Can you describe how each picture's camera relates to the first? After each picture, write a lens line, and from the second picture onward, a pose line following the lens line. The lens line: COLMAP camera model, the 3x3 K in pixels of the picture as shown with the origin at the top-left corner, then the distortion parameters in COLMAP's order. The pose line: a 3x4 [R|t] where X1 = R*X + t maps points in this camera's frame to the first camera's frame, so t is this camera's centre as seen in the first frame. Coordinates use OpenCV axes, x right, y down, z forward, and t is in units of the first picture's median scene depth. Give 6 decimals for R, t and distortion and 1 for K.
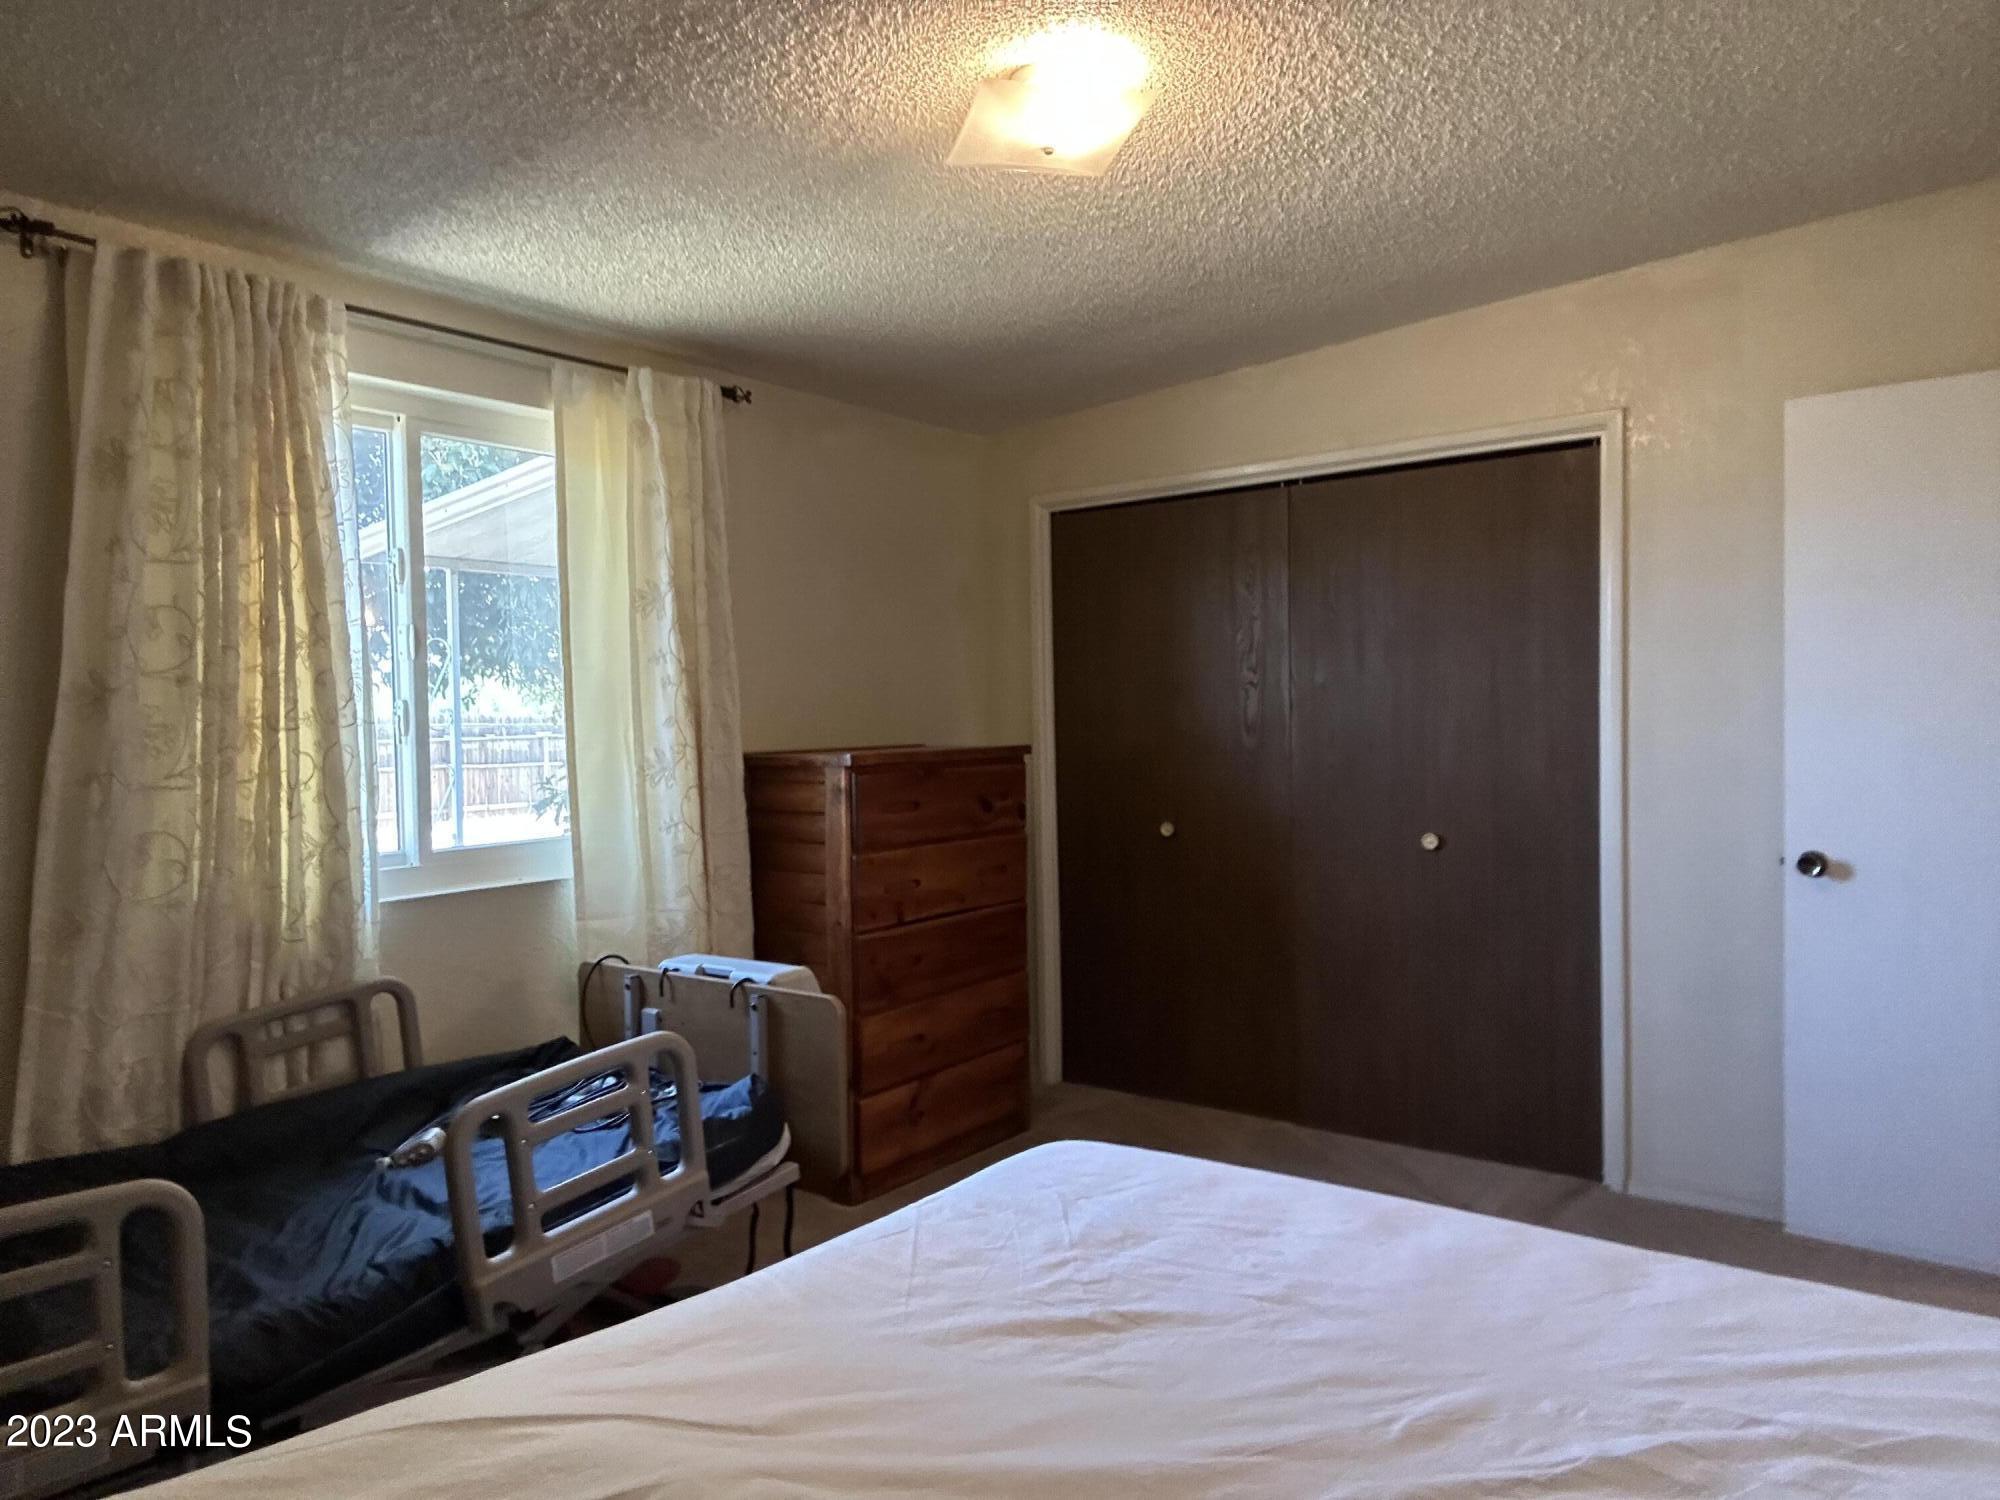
lens RADIAL K [[1357.0, 0, 1005.1], [0, 1357.0, 755.6], [0, 0, 1]] dist [-0.001070, -0.001728]
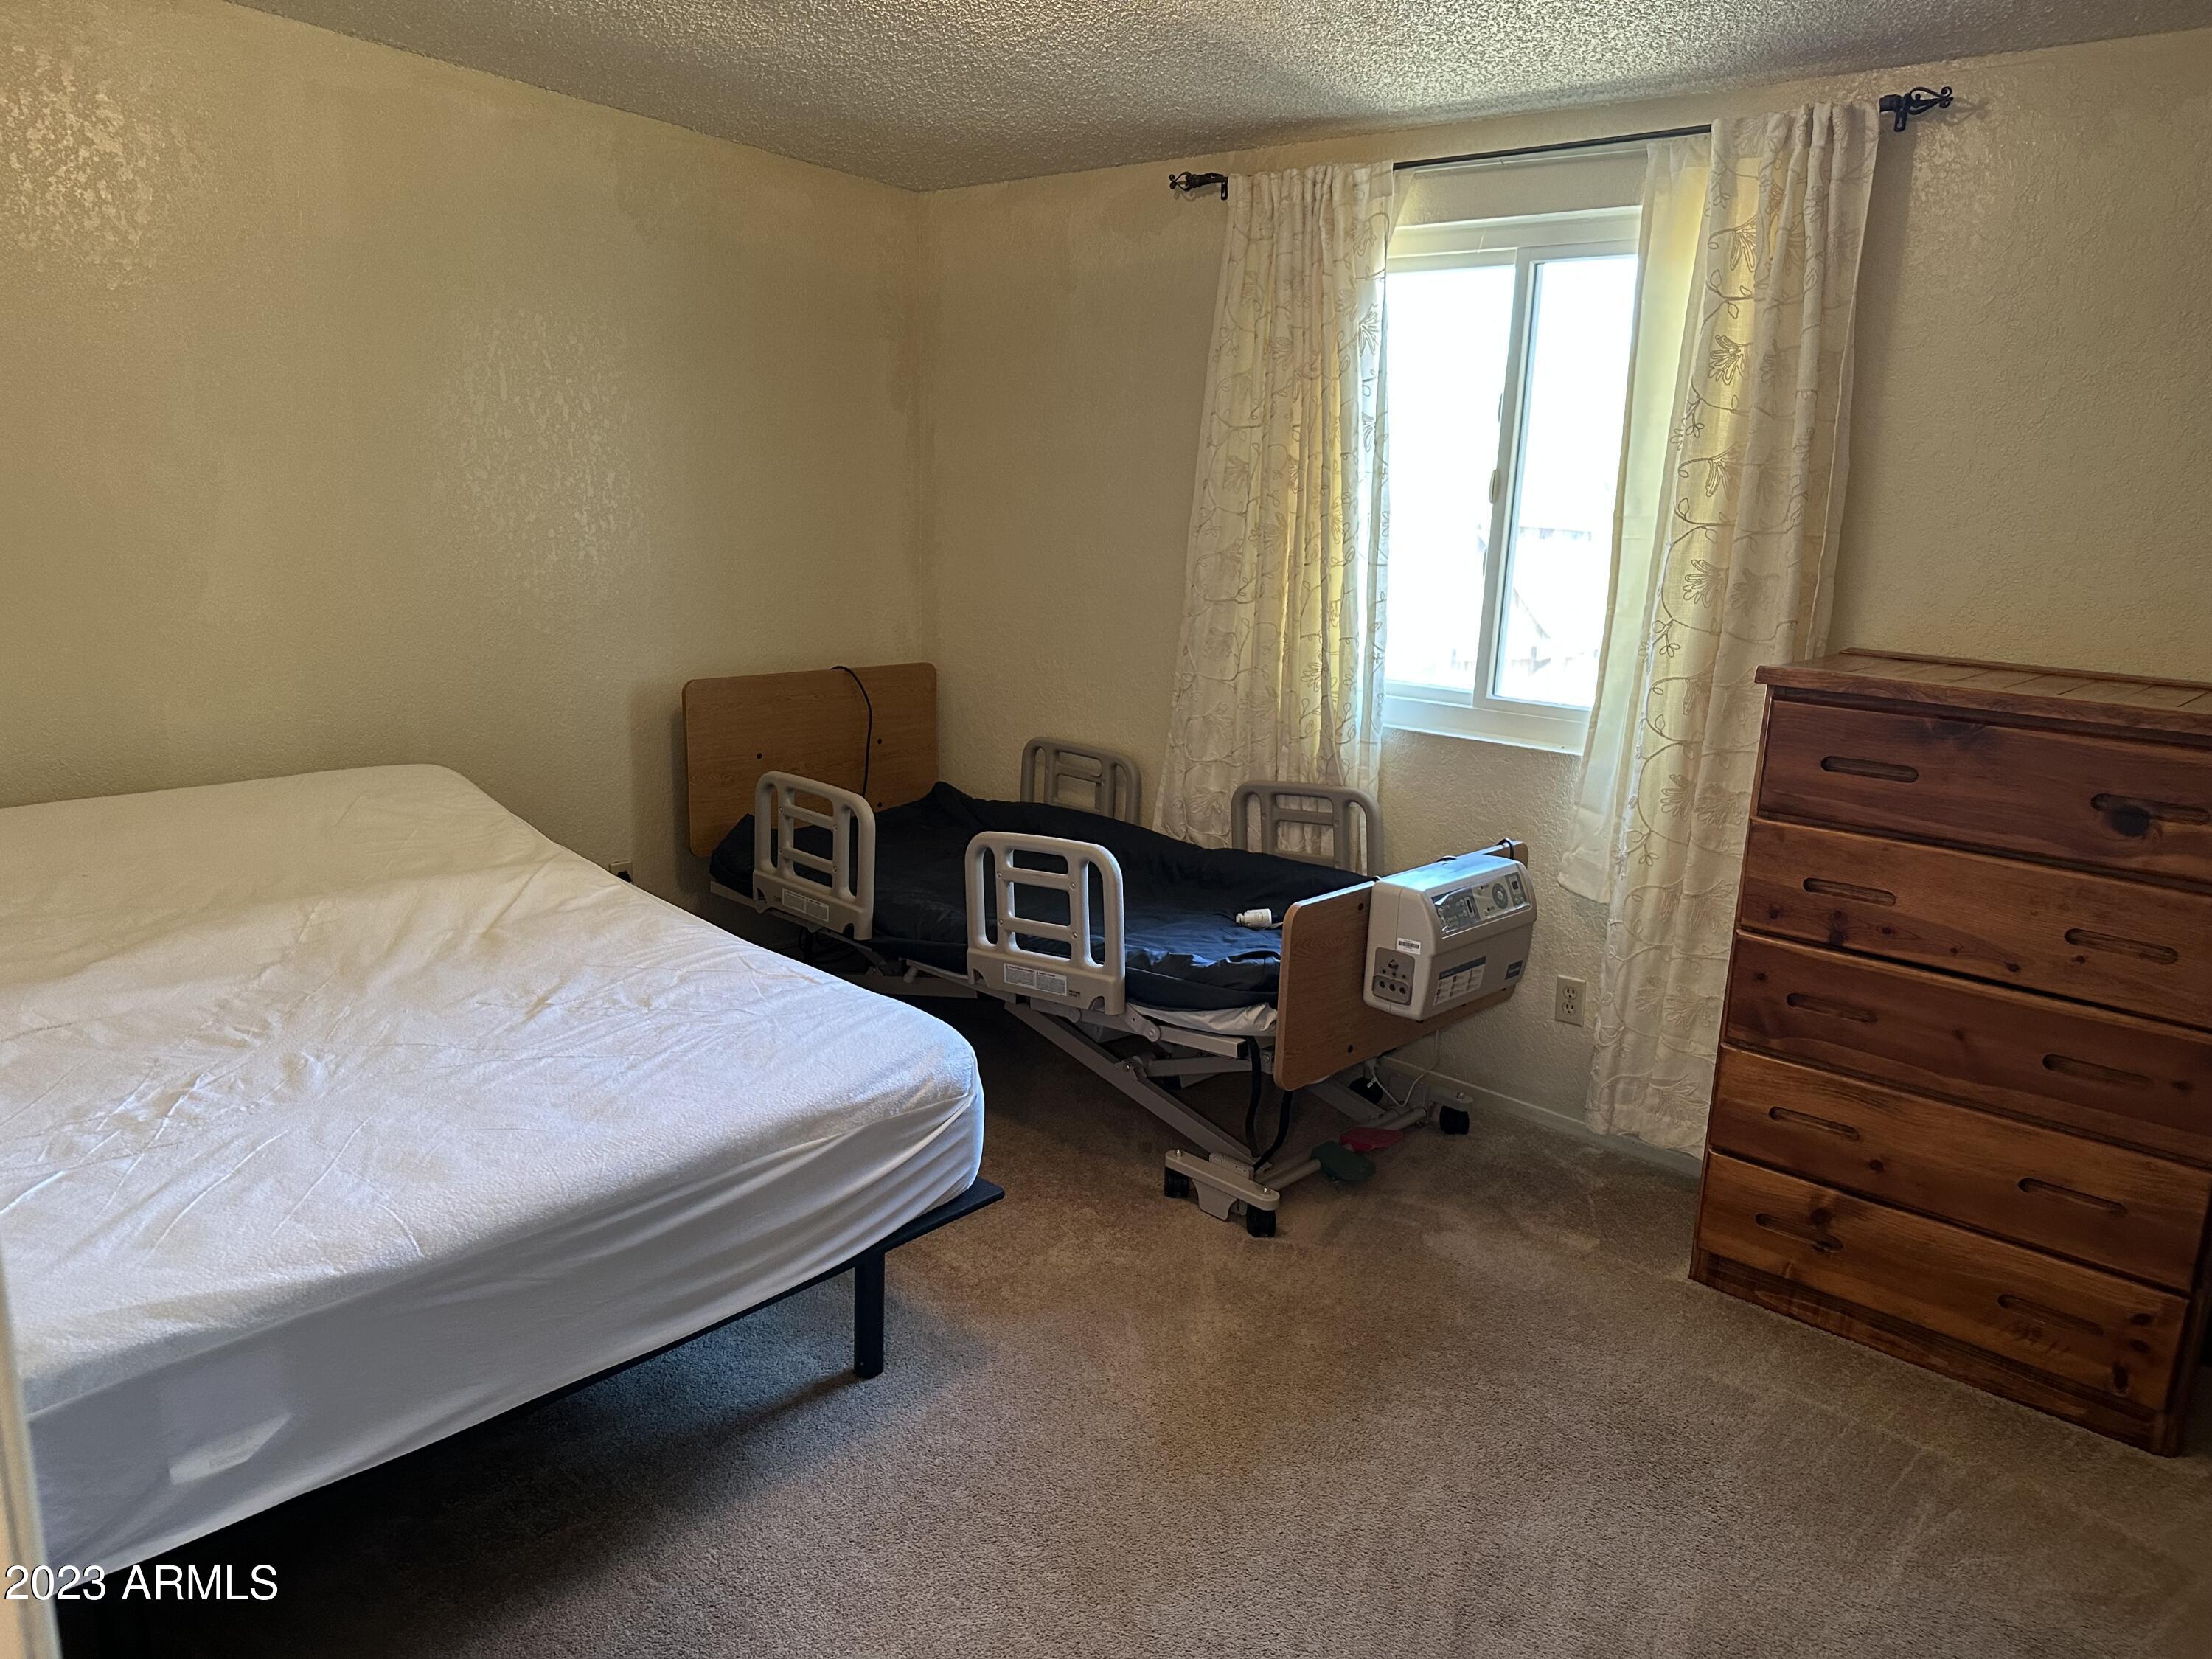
lens RADIAL K [[1541.9, 0, 1106.0], [0, 1541.9, 829.5], [0, 0, 1]] dist [0.042976, -0.083367]
pose [[-0.094495, 0.245232, -0.964848, 0.841058], [-0.060596, 0.965971, 0.251452, -0.120891], [0.993679, 0.082227, -0.076419, 0.912131]]
